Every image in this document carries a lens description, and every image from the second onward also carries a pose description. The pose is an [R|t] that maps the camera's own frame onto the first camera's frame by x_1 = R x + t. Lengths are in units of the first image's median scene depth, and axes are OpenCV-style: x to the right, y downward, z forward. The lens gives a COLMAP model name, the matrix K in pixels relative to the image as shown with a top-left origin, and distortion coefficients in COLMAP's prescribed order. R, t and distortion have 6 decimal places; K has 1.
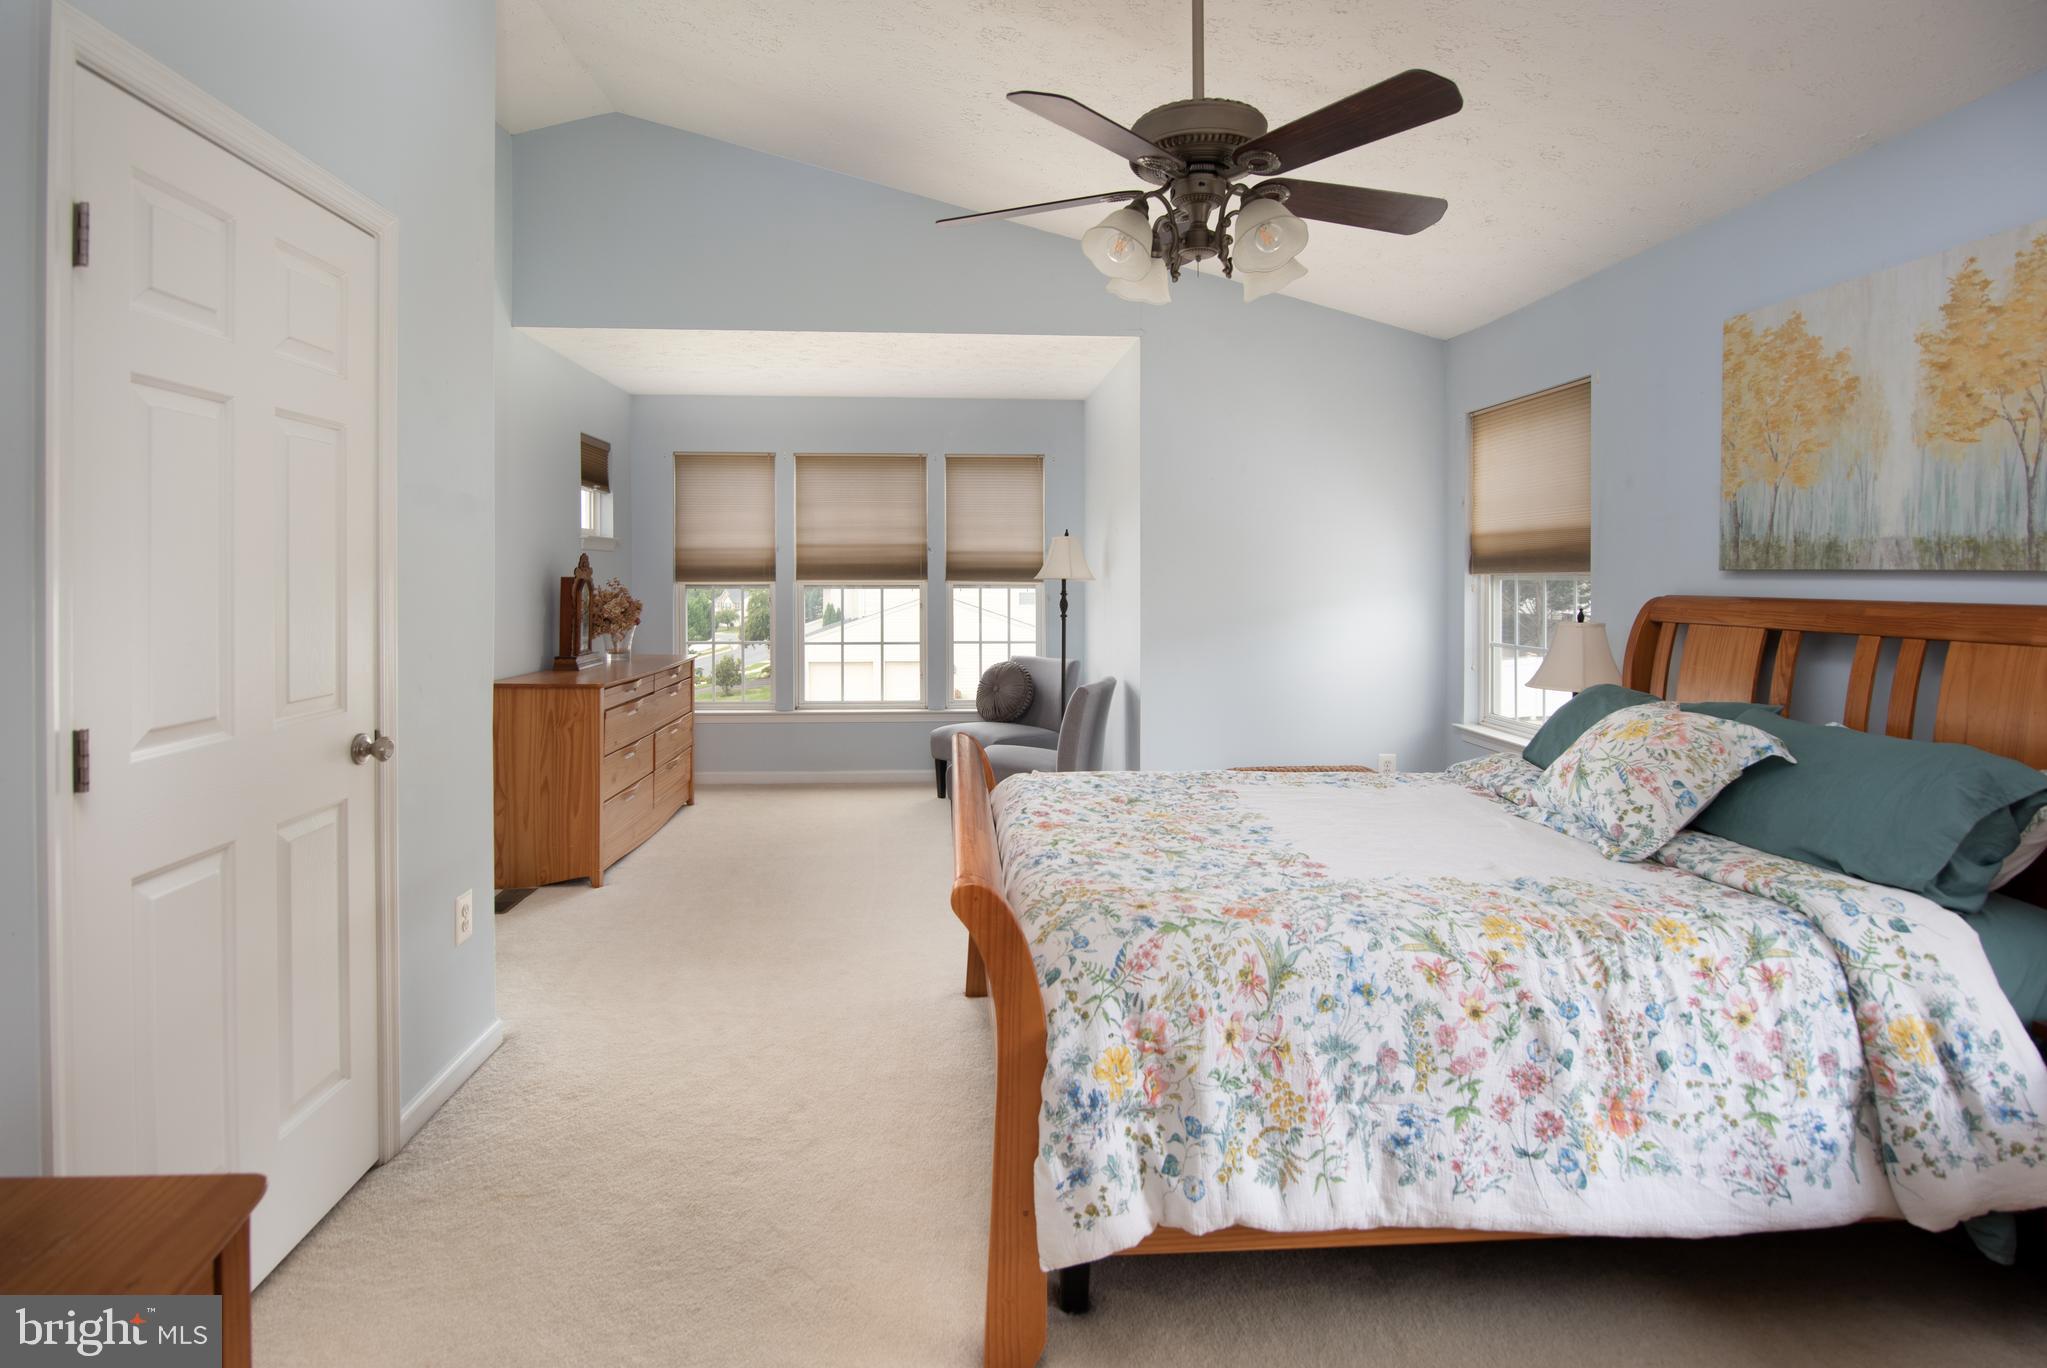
lens RADIAL K [[1073.9, 0, 1023.3], [0, 1073.9, 568.0], [0, 0, 1]] dist [-0.008225, -0.000122]
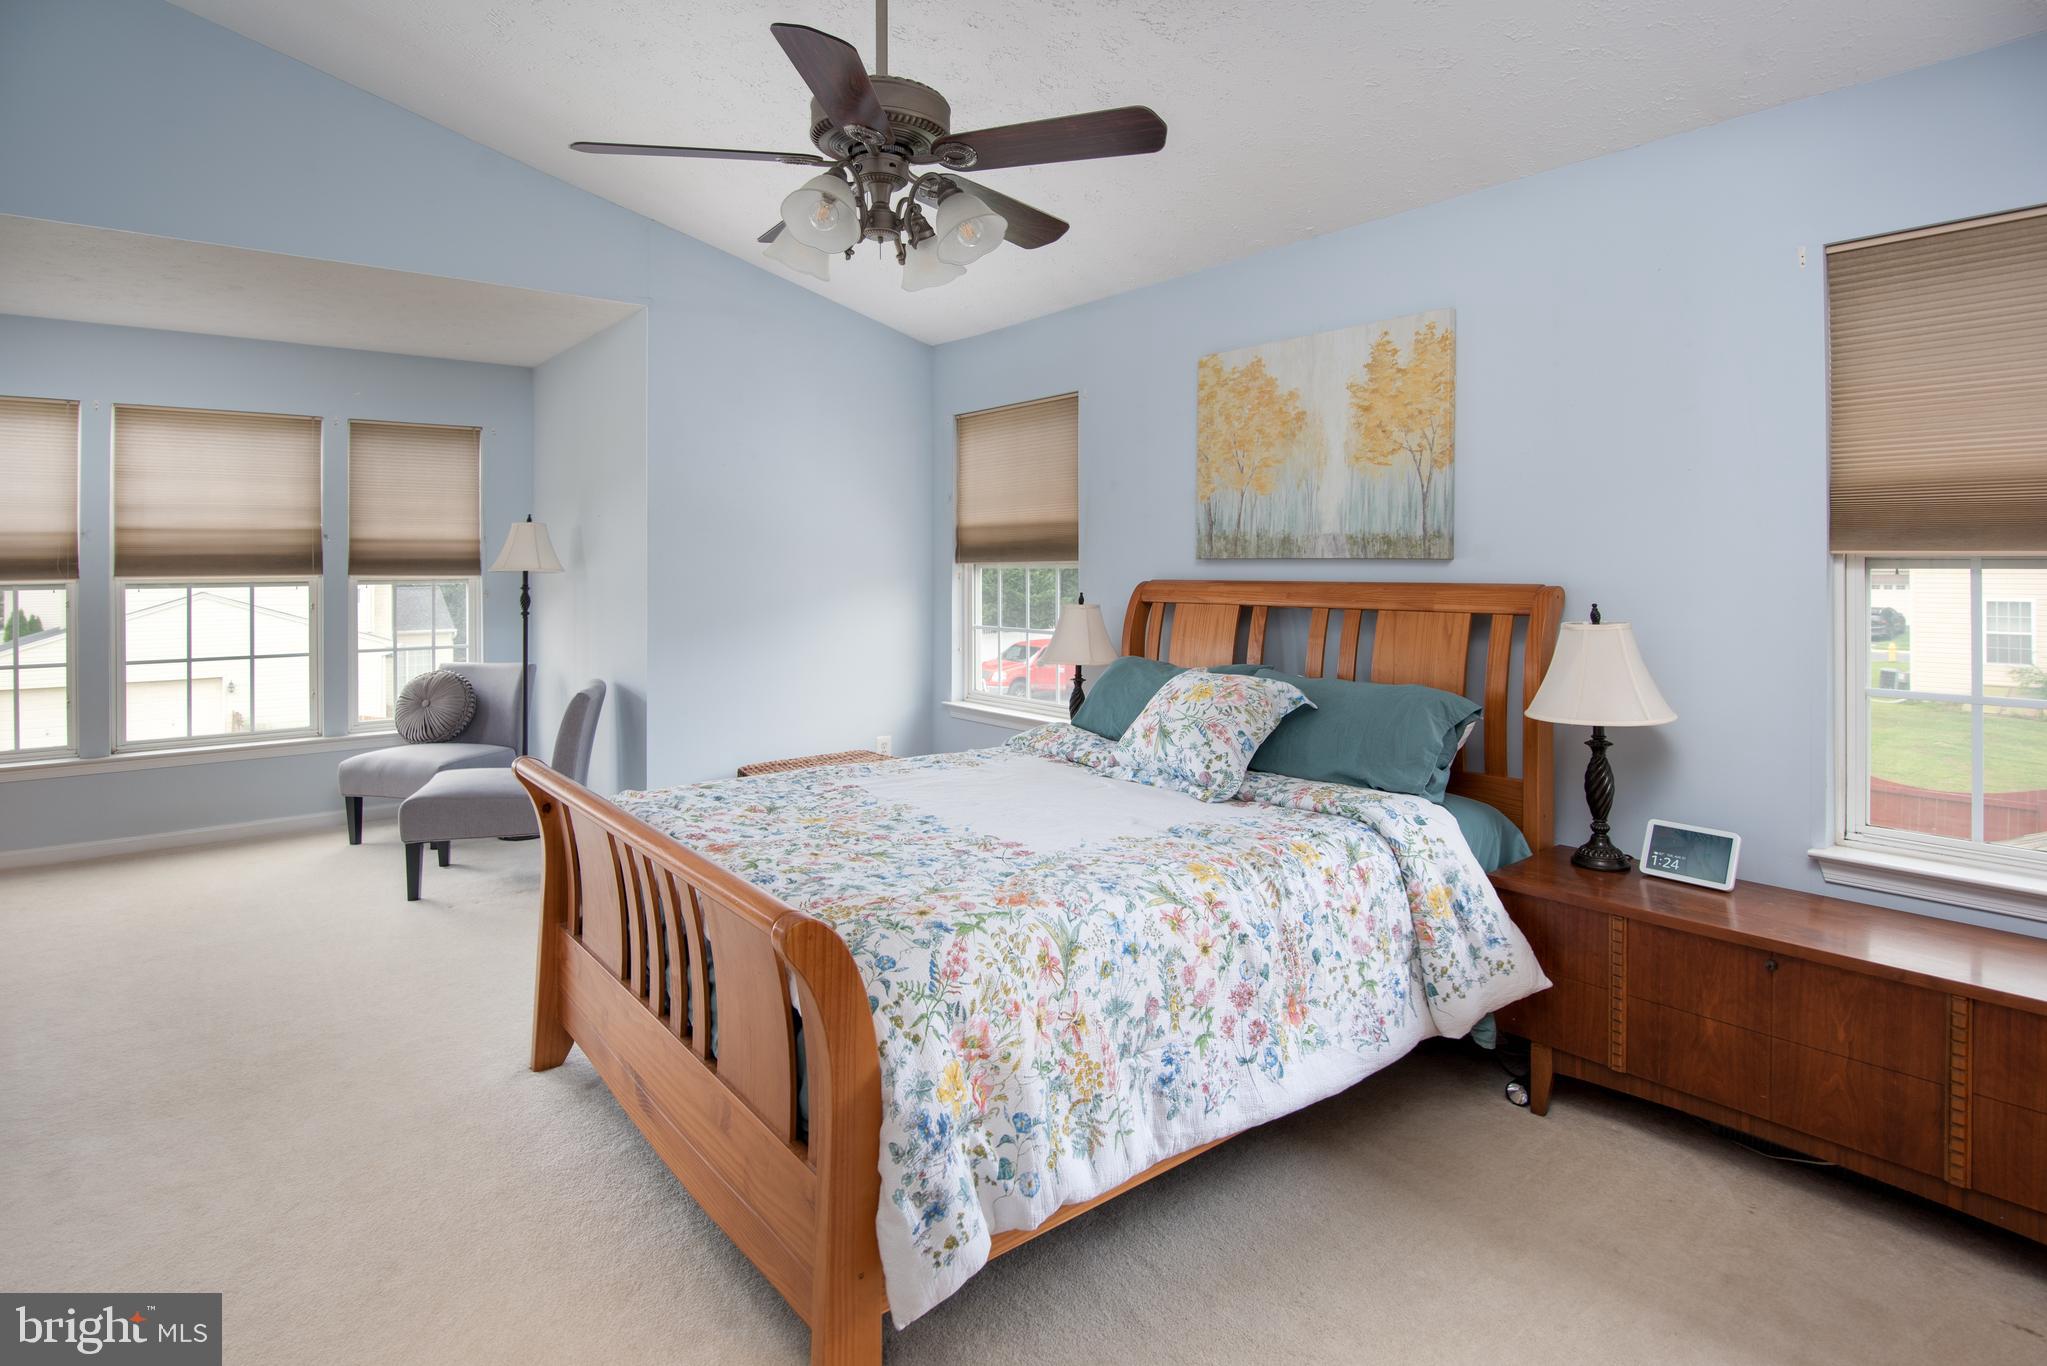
lens RADIAL K [[1067.9, 0, 1025.5], [0, 1067.9, 558.0], [0, 0, 1]] dist [-0.001021, -0.000213]
pose [[0.822952, -0.002887, 0.568103, -0.277329], [0.002769, 0.999996, 0.001070, -0.001203], [-0.568104, 0.000692, 0.822957, 0.128897]]
